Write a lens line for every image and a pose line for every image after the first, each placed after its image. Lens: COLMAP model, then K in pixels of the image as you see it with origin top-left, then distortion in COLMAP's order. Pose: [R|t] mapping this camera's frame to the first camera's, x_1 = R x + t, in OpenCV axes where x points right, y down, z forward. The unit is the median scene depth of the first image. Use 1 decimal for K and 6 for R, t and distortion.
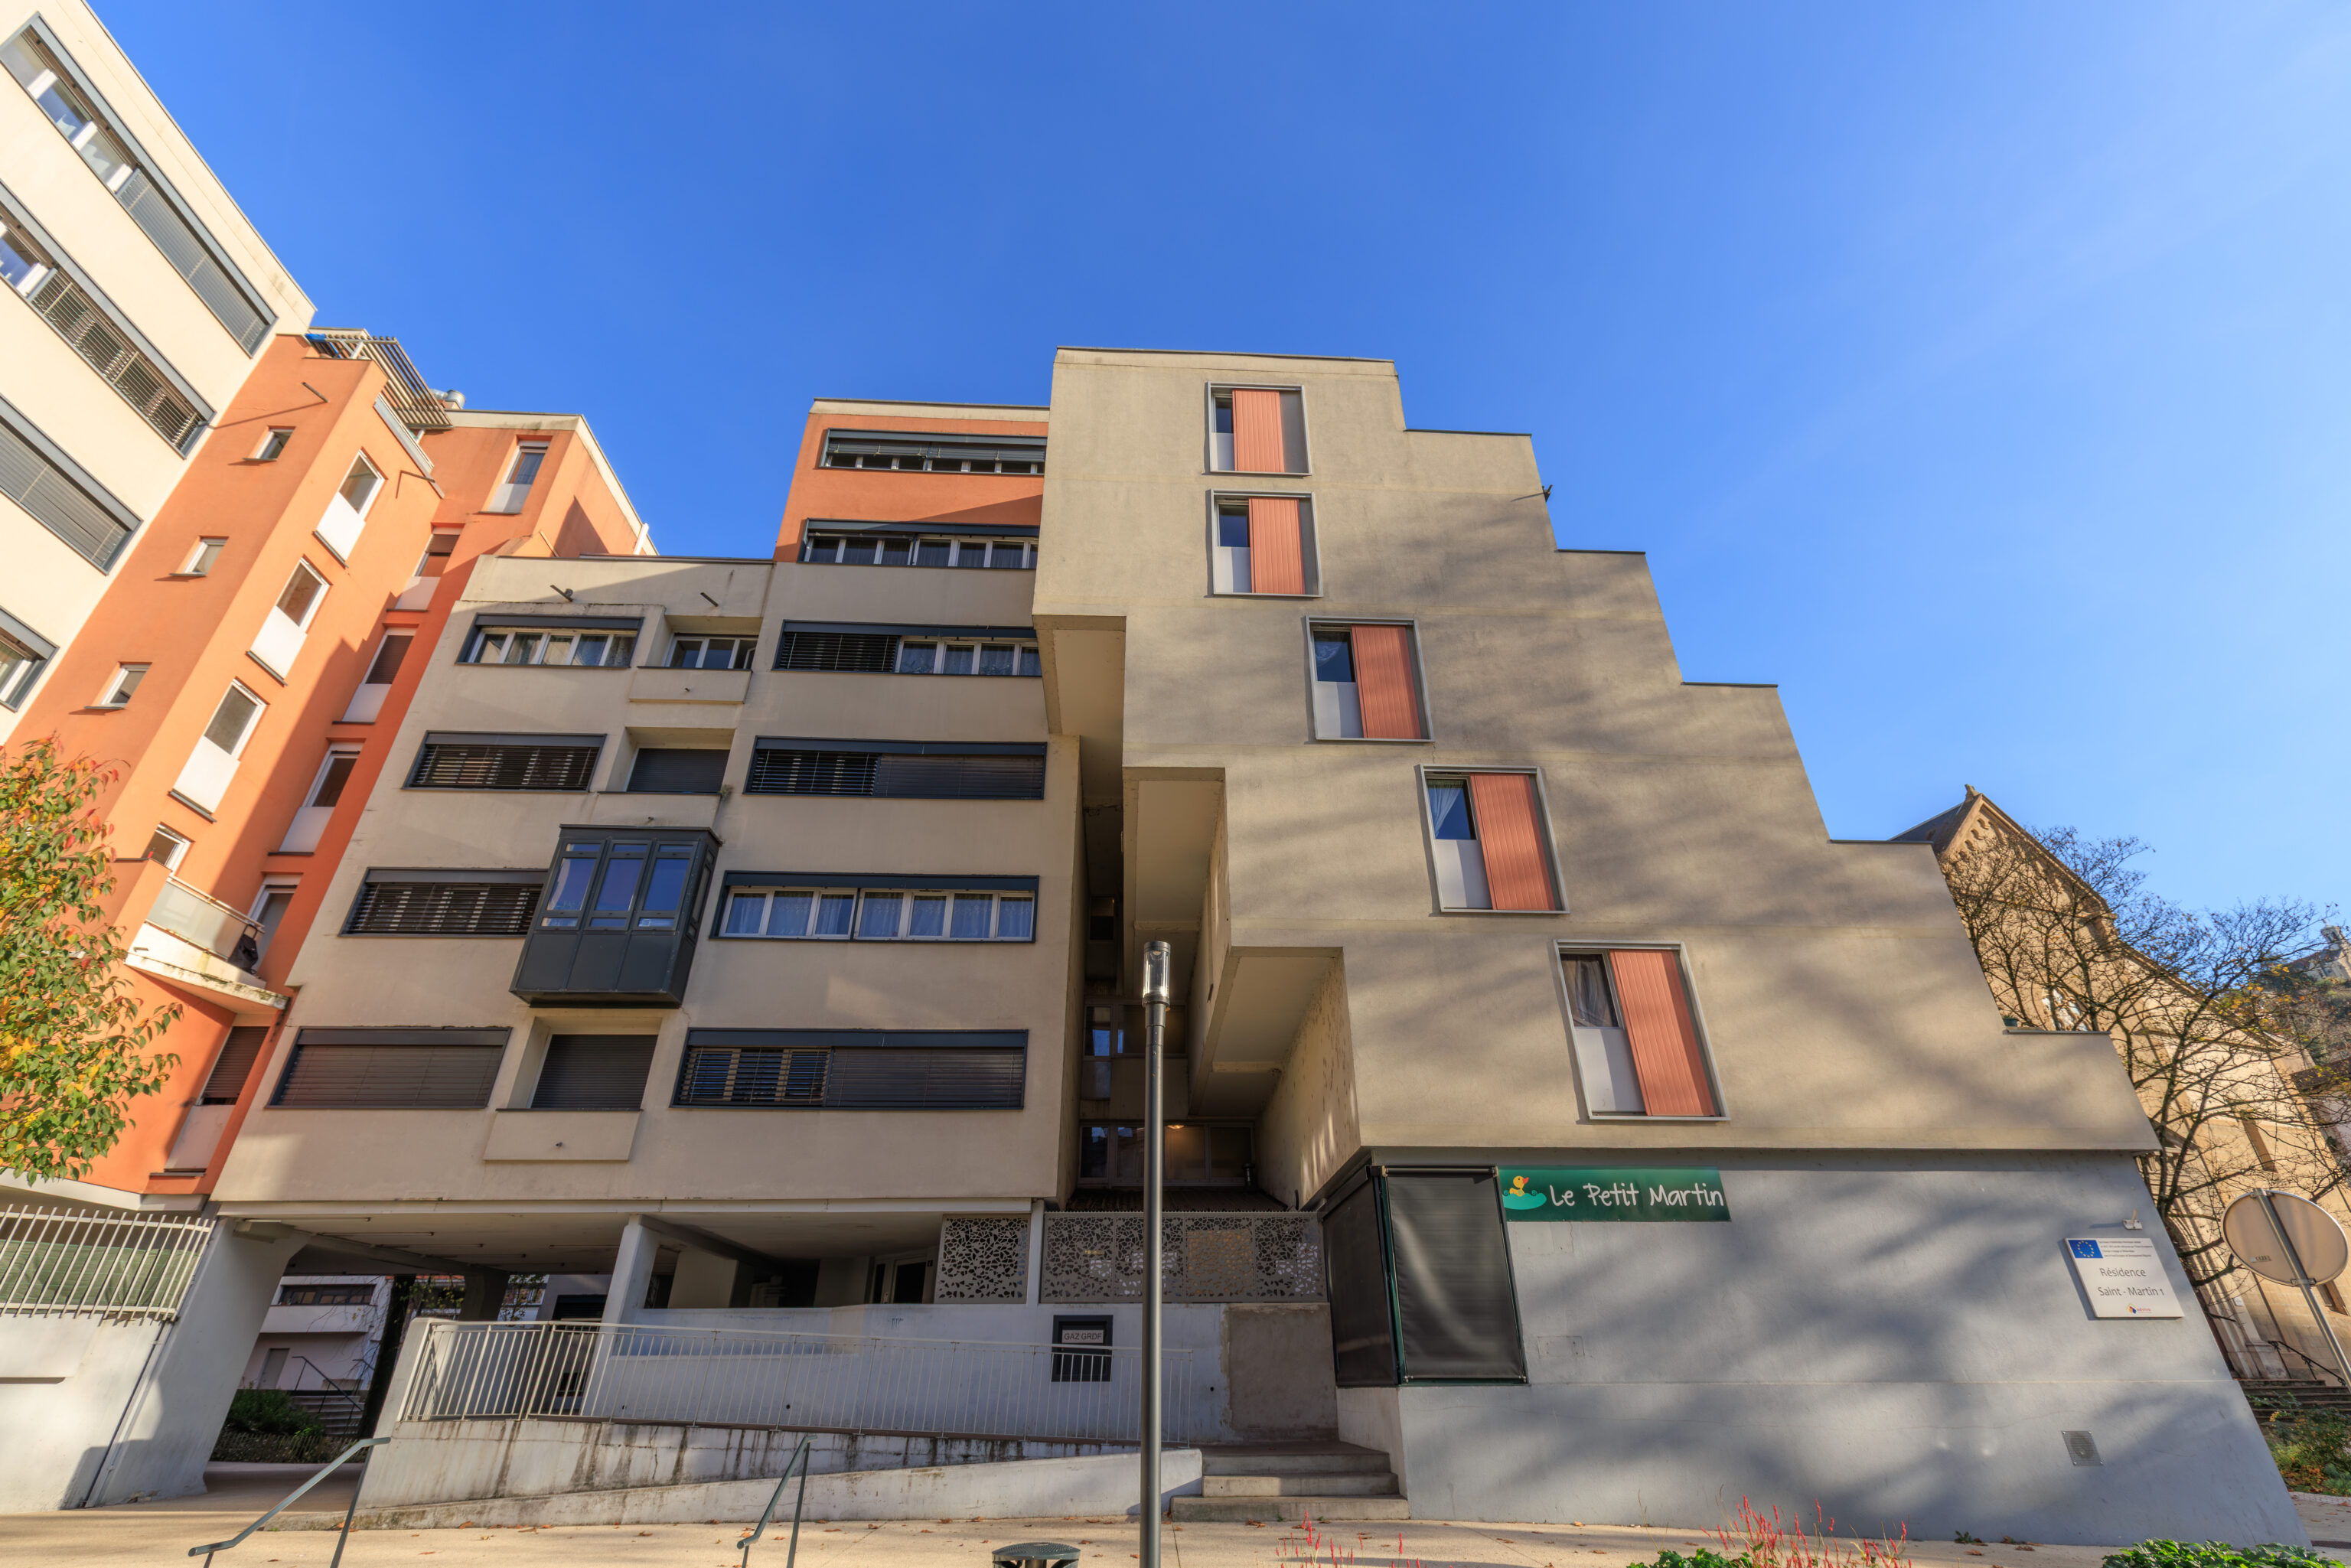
lens RADIAL K [[1048.8, 0, 1171.2], [0, 1048.8, 780.8], [0, 0, 1]] dist [0.003157, -0.000444]
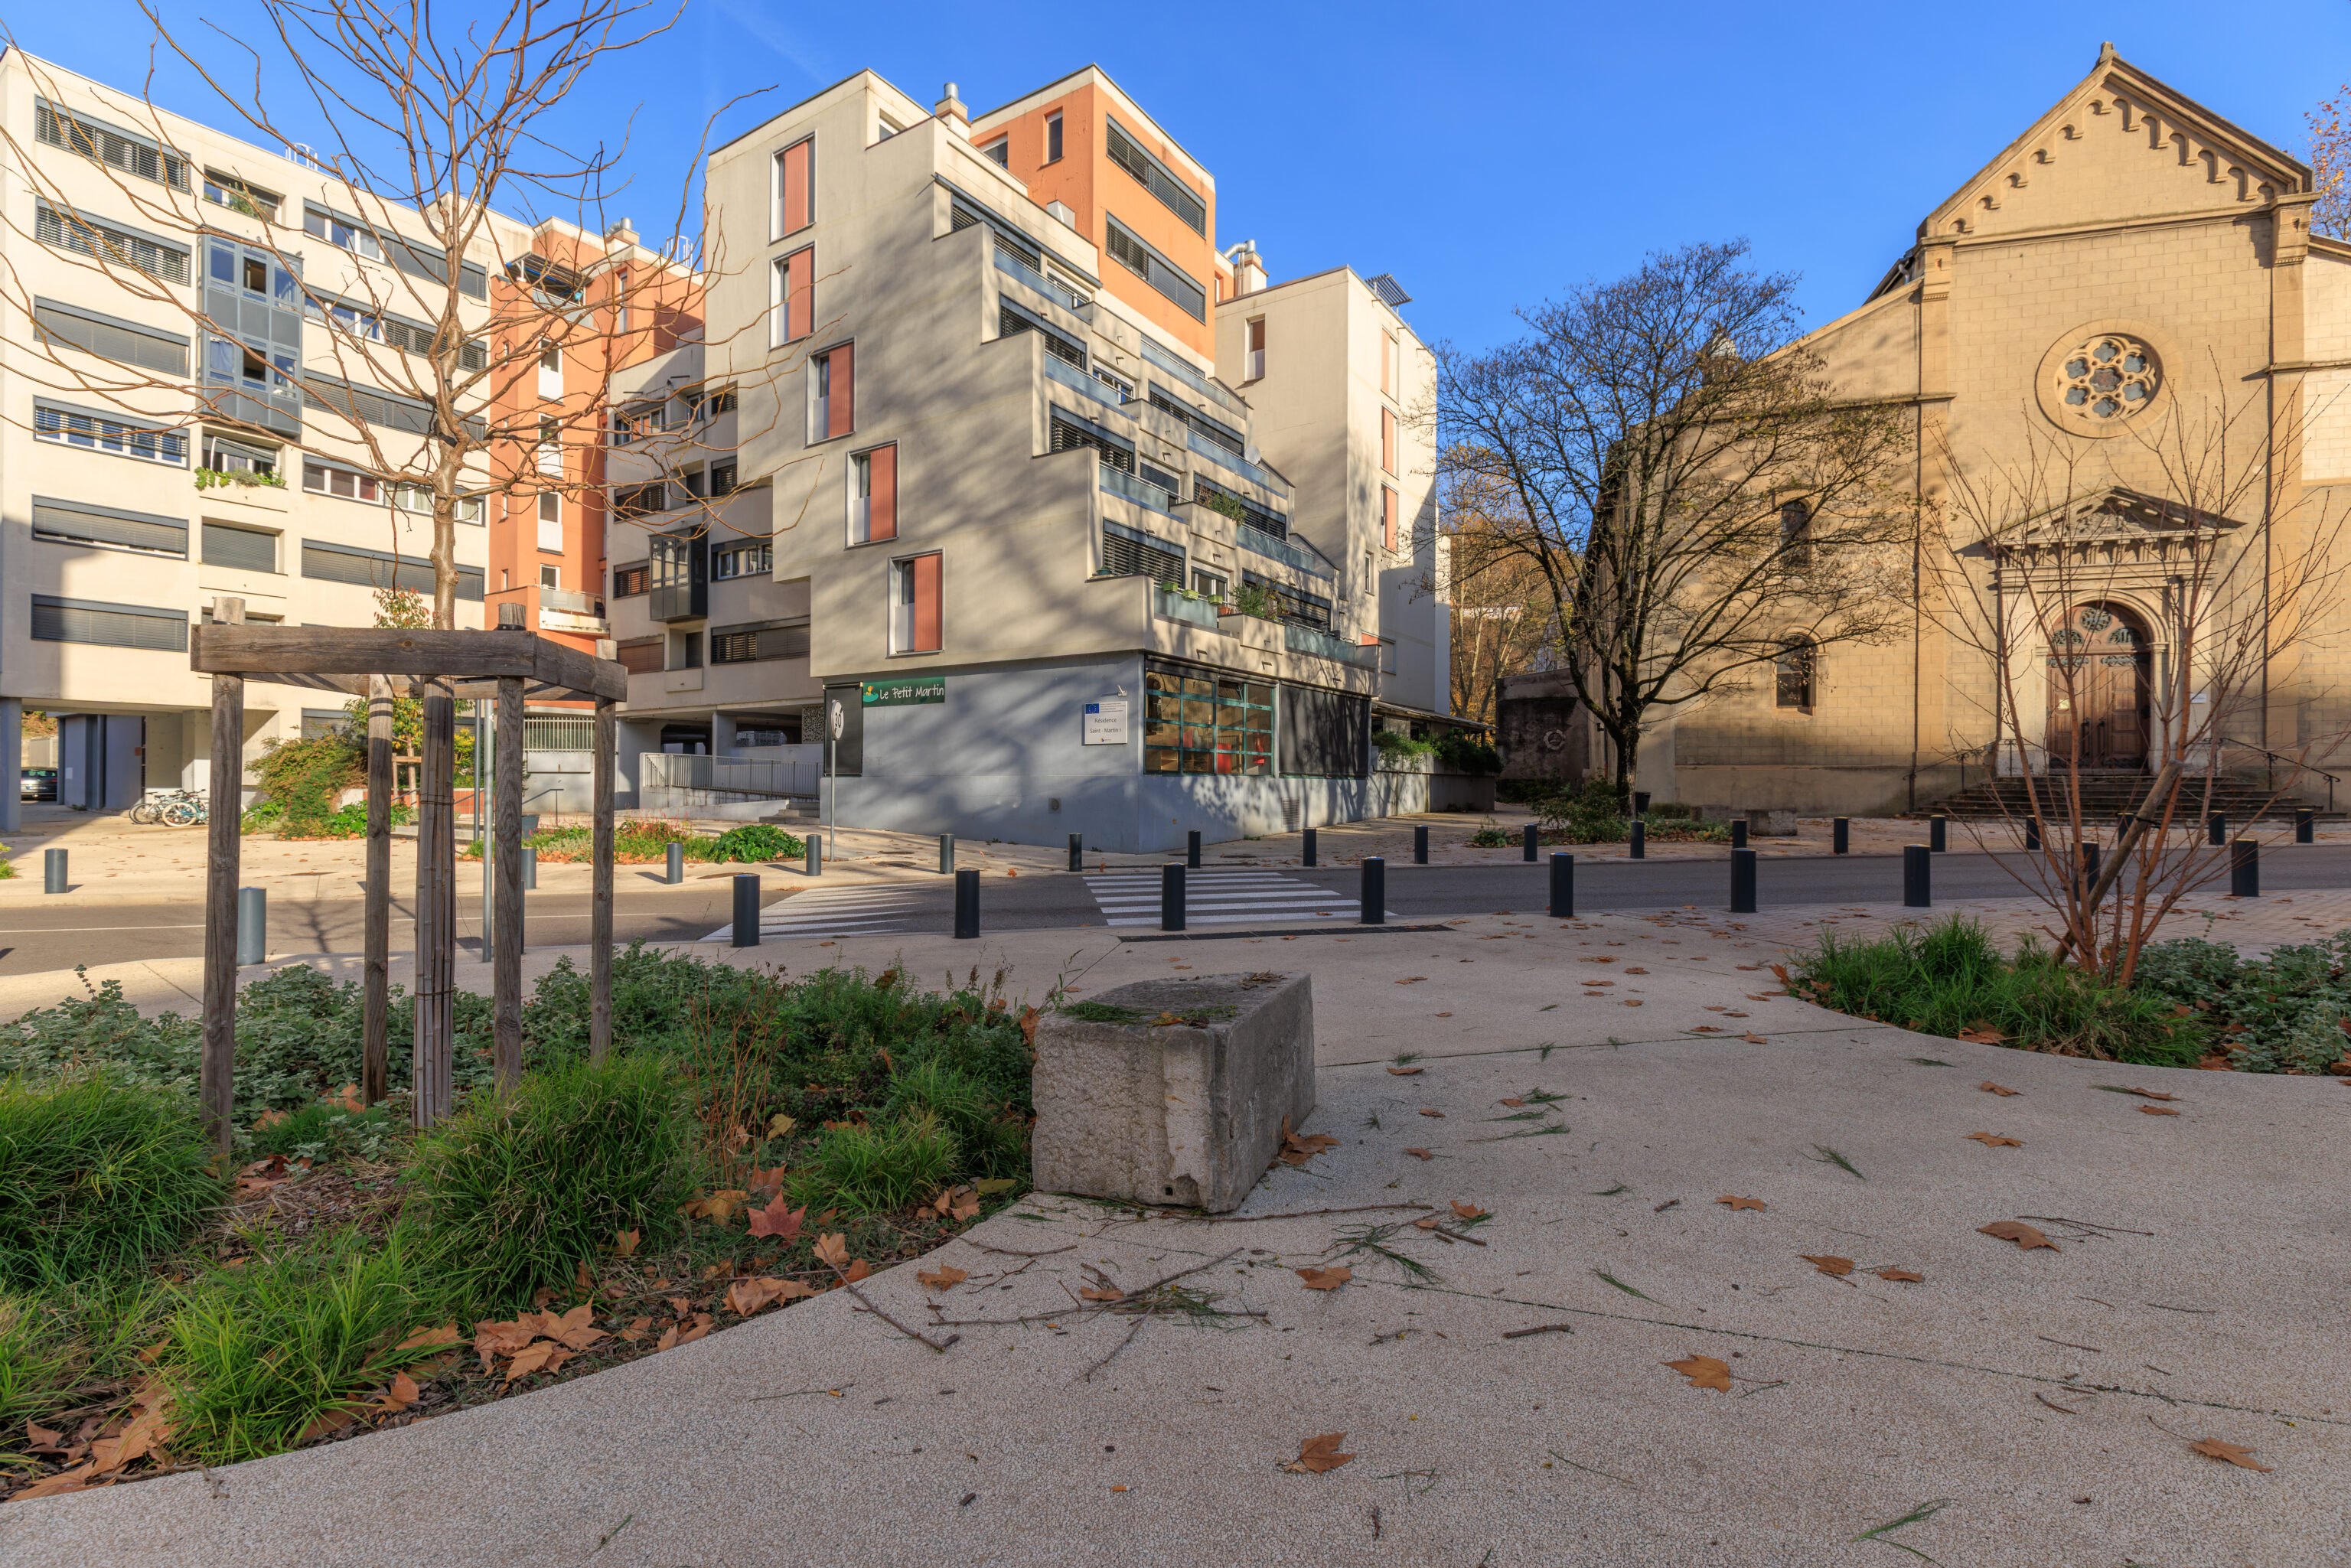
lens RADIAL K [[1048.8, 0, 1171.2], [0, 1048.8, 780.8], [0, 0, 1]] dist [0.003157, -0.000444]
pose [[0.818908, -0.008514, -0.573862, 1.646727], [0.286045, 0.872906, 0.395239, -0.065010], [0.497562, -0.487814, 0.717265, -0.196674]]
